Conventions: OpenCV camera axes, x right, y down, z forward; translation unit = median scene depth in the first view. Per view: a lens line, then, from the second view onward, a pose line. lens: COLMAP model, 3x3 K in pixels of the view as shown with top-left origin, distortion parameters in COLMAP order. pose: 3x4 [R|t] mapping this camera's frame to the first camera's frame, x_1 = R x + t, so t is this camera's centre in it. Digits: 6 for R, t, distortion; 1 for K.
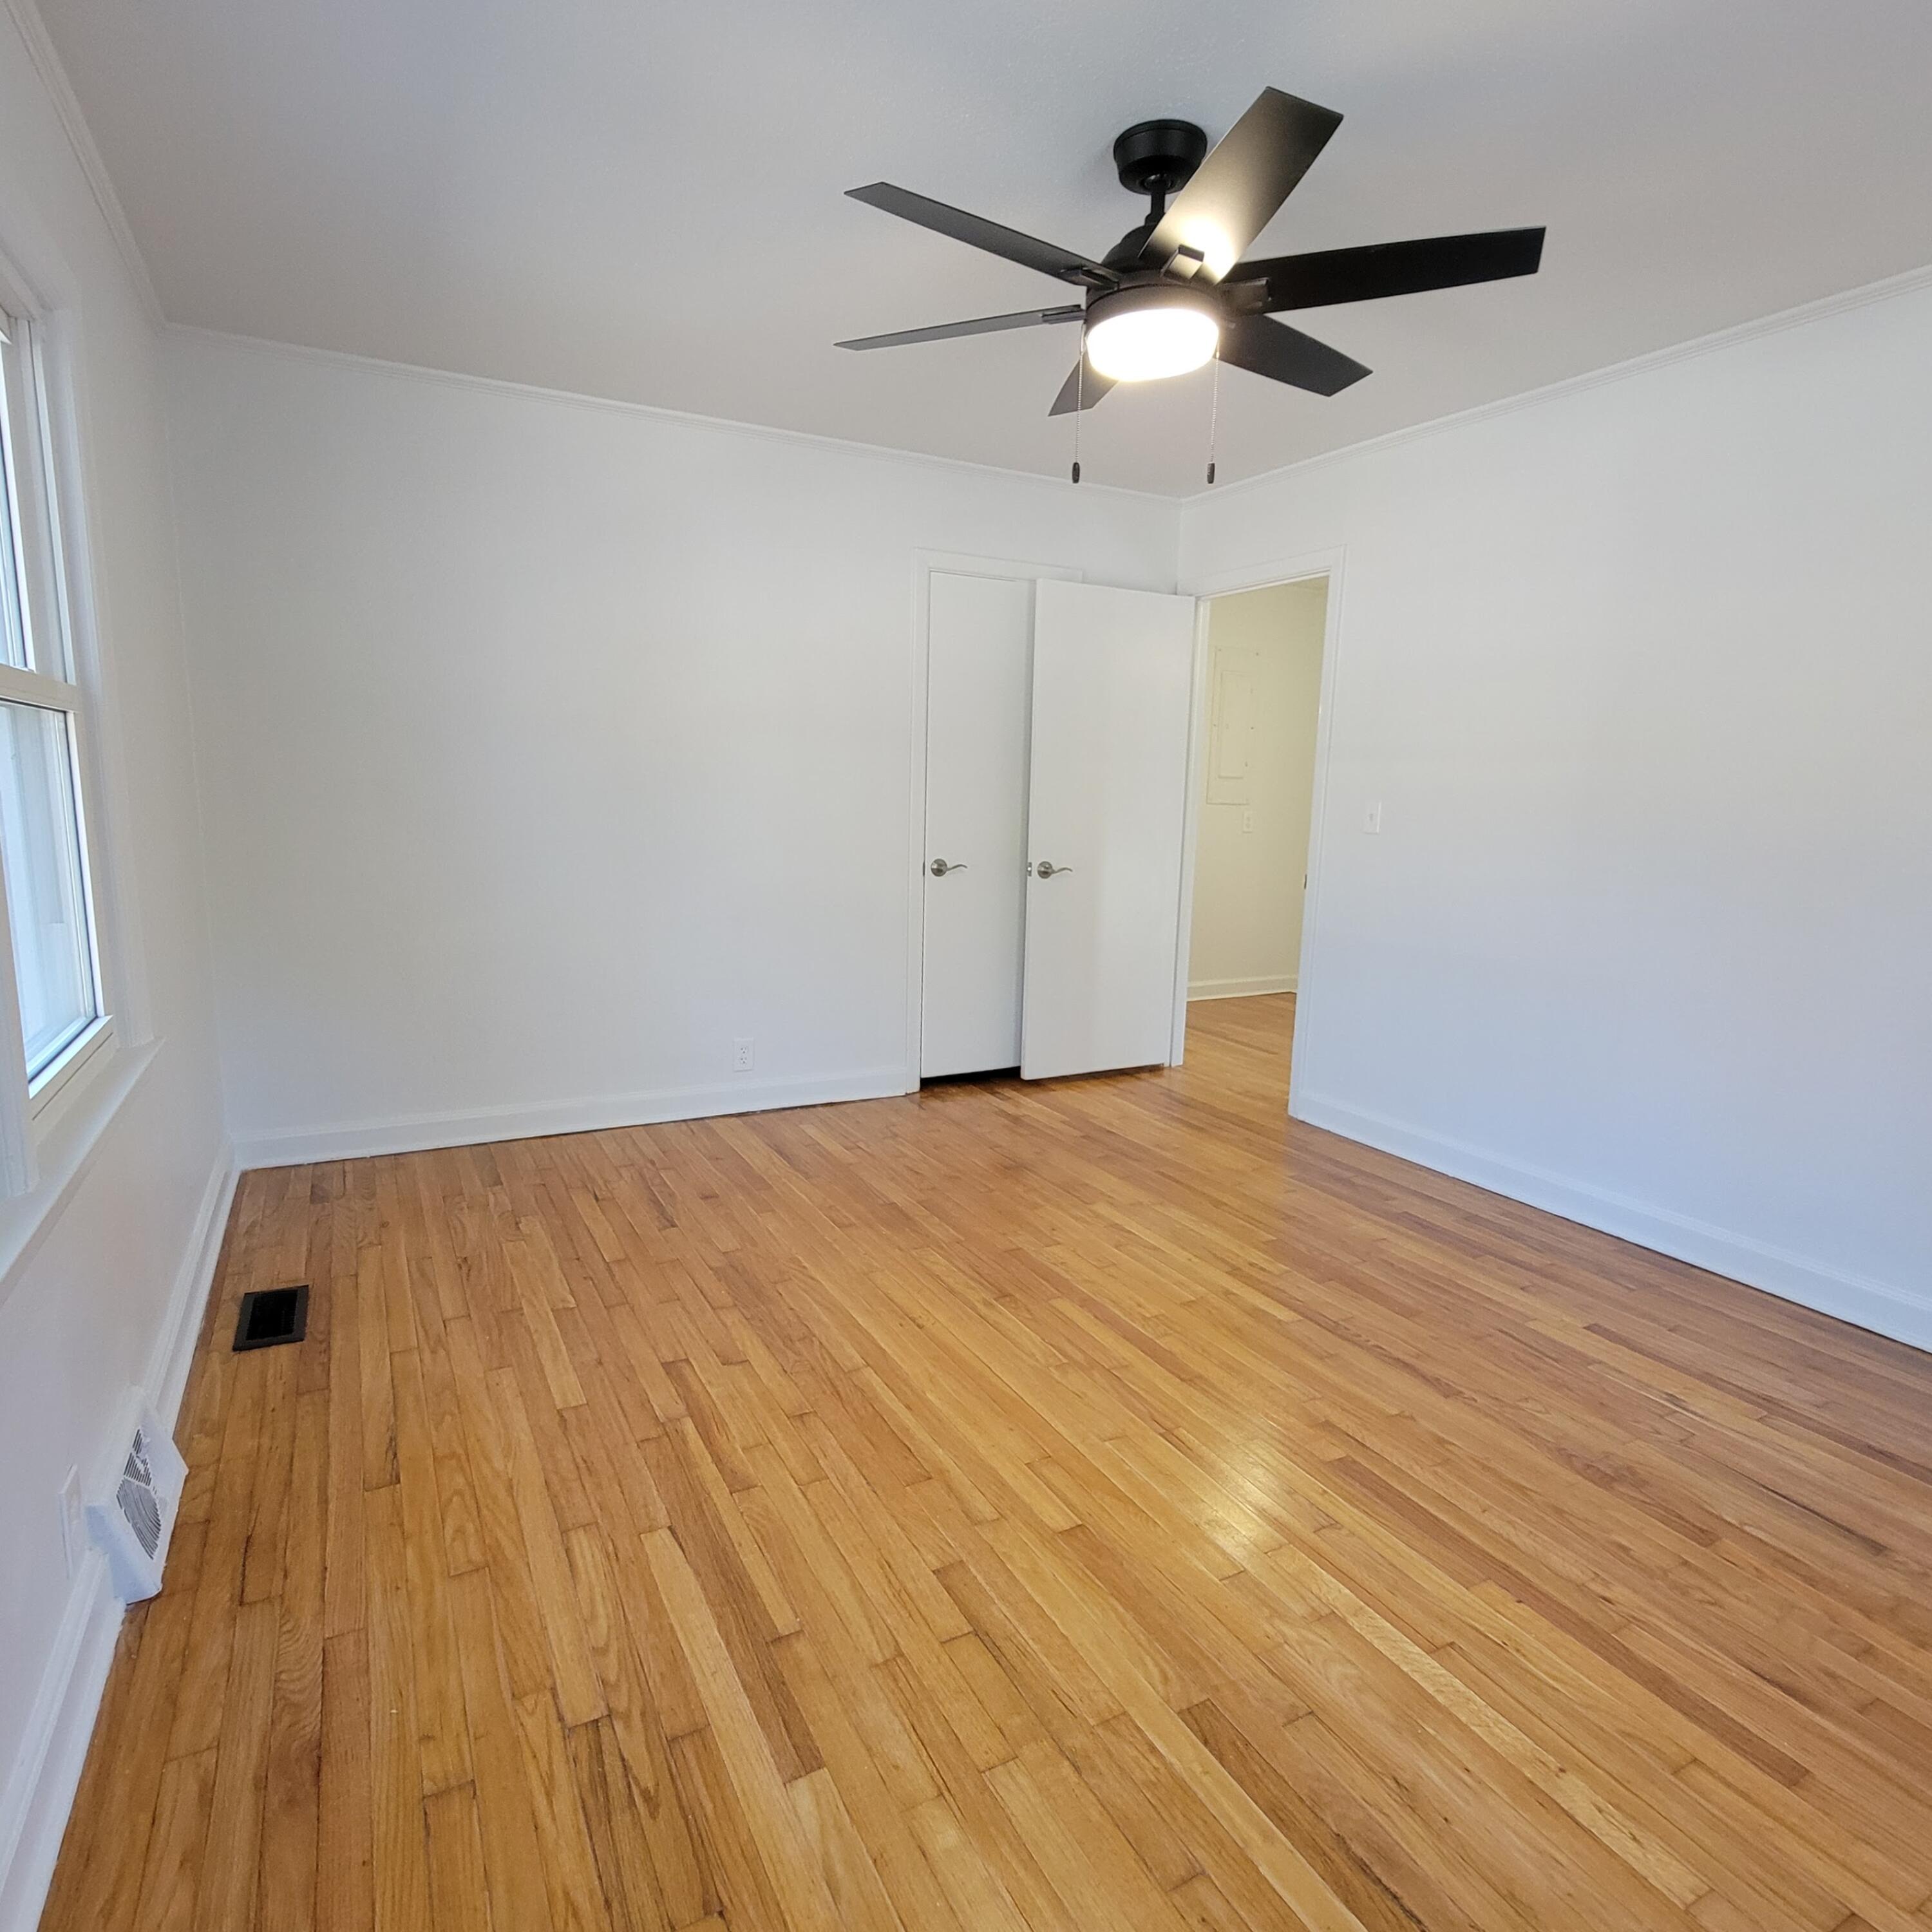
lens RADIAL K [[1056.9, 0, 966.0], [0, 1056.9, 966.0], [0, 0, 1]] dist [-0.011132, 0.007351]
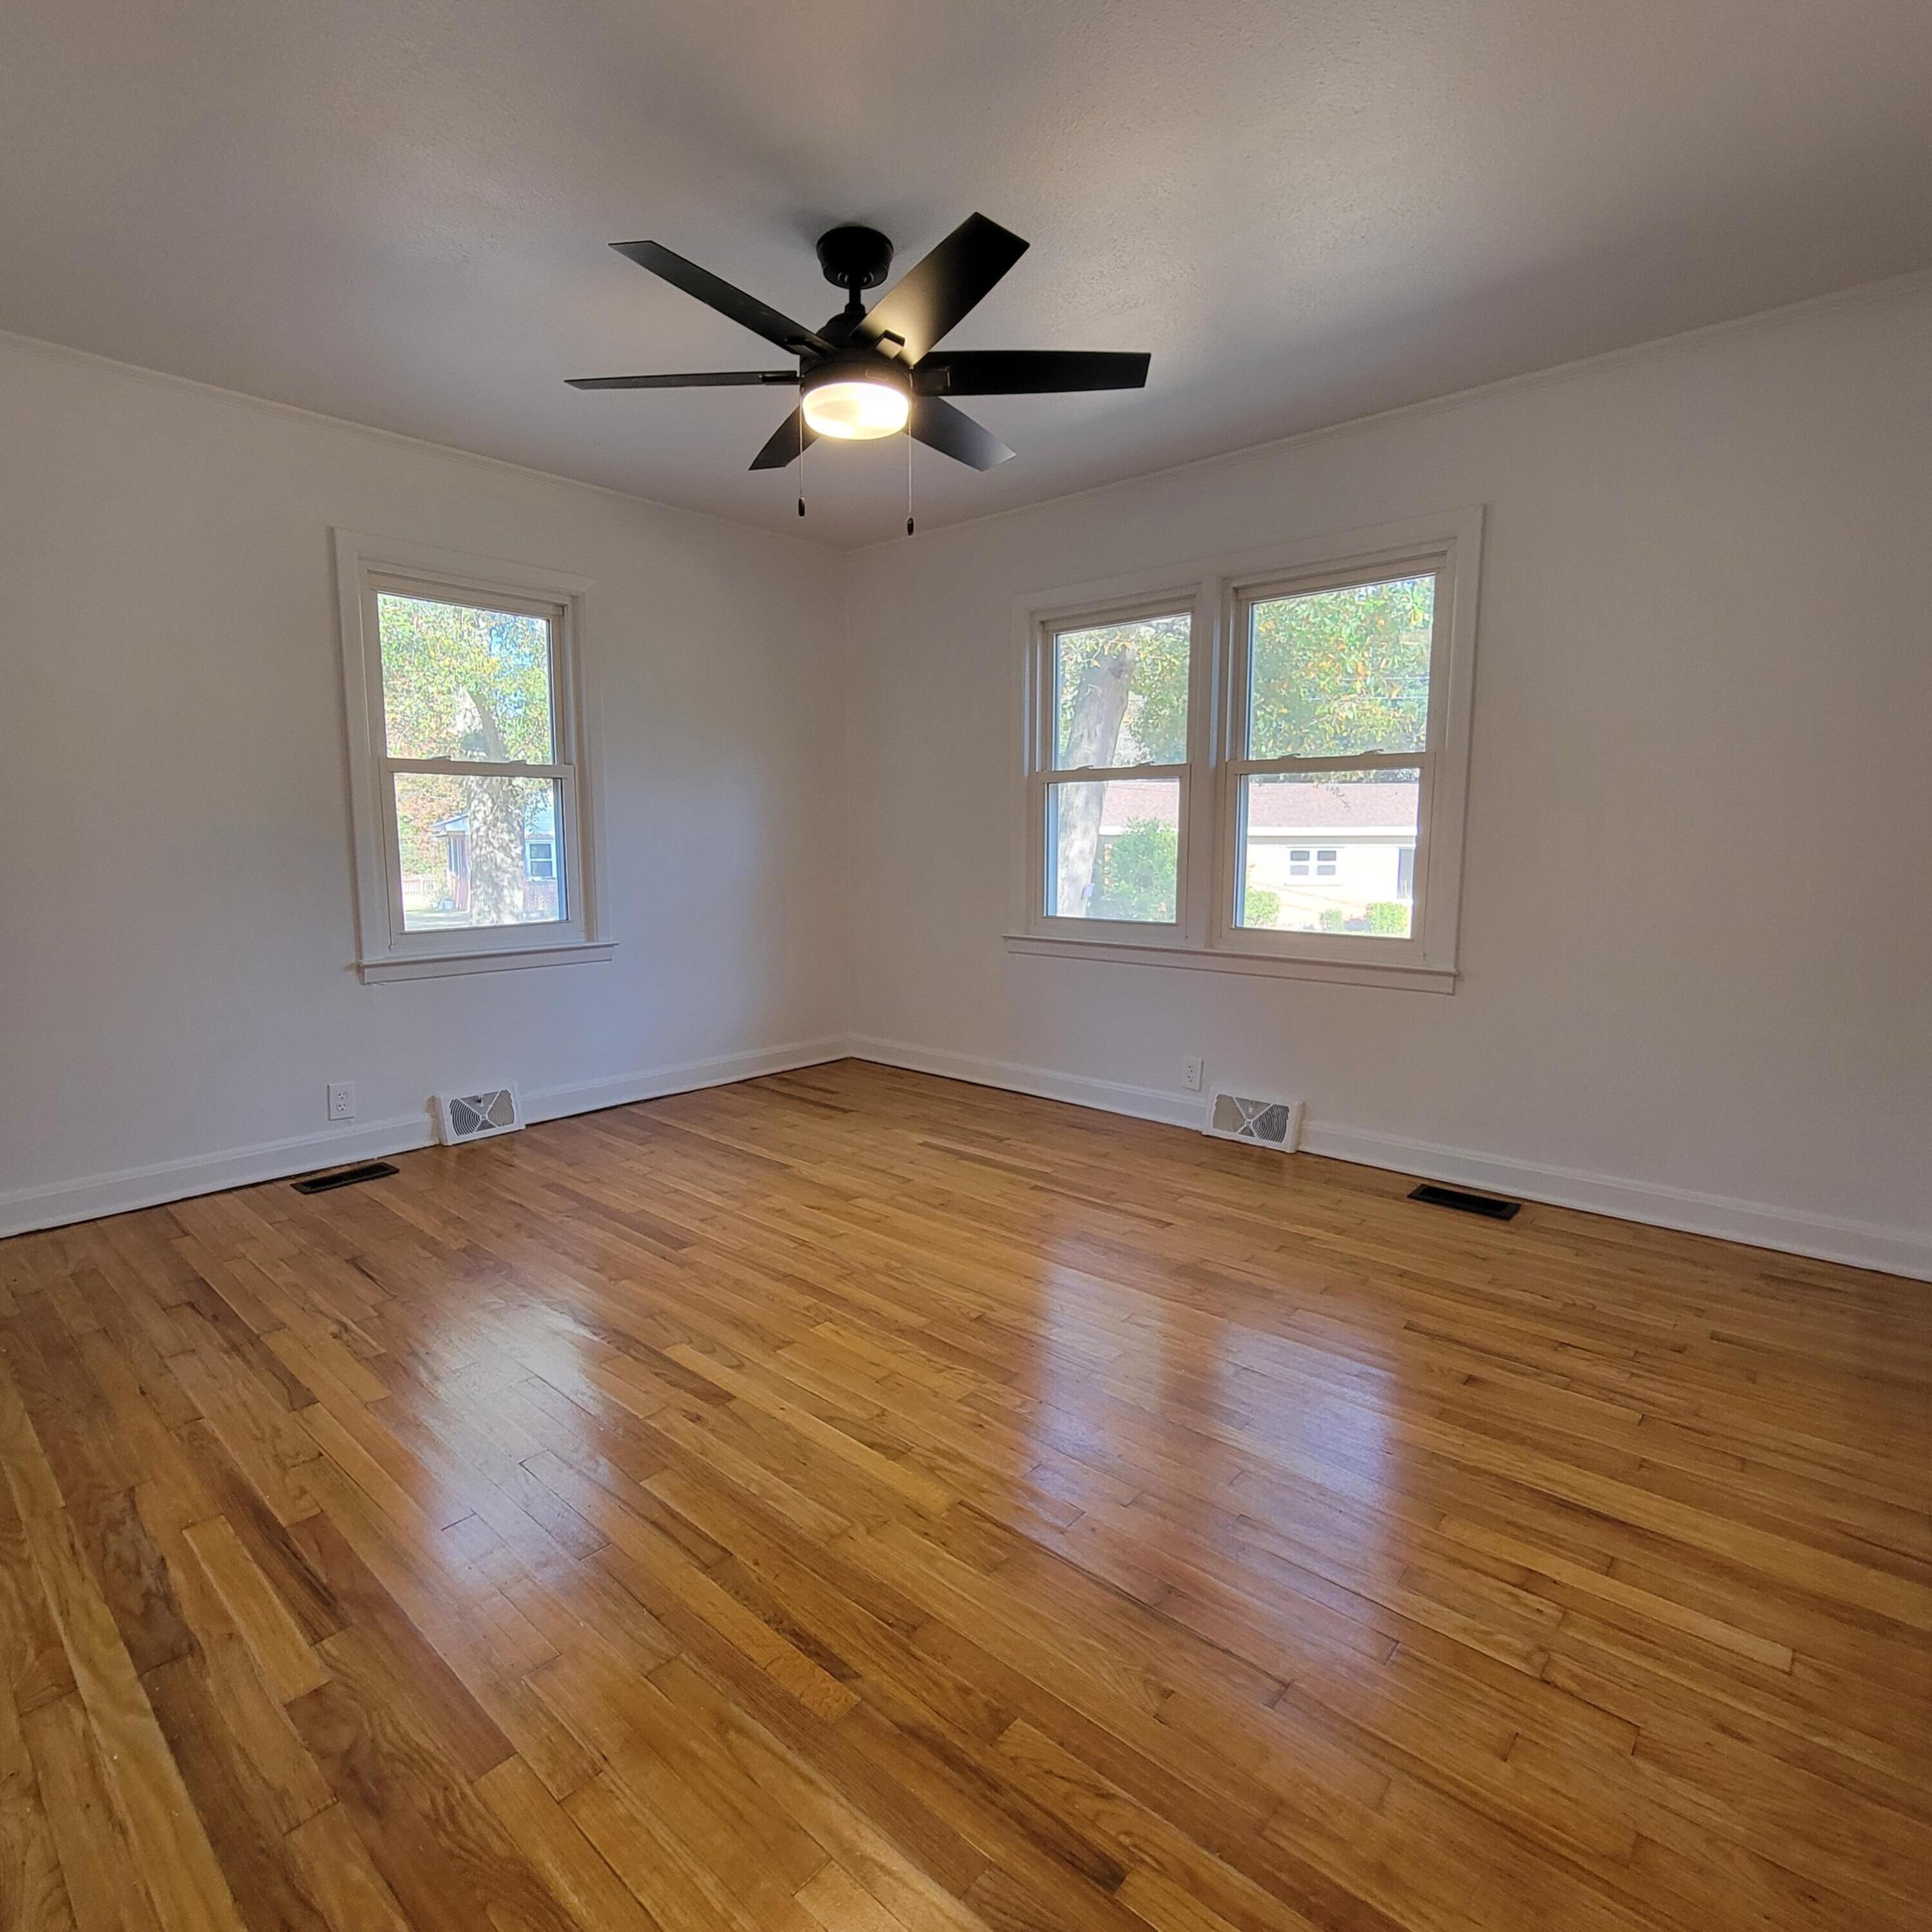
lens RADIAL K [[1056.9, 0, 966.0], [0, 1056.9, 966.0], [0, 0, 1]] dist [-0.011132, 0.007351]
pose [[-0.935733, 0.021594, -0.352047, 0.444292], [-0.080409, 0.958779, 0.272537, -0.296849], [0.343420, 0.283330, -0.895425, 2.085391]]
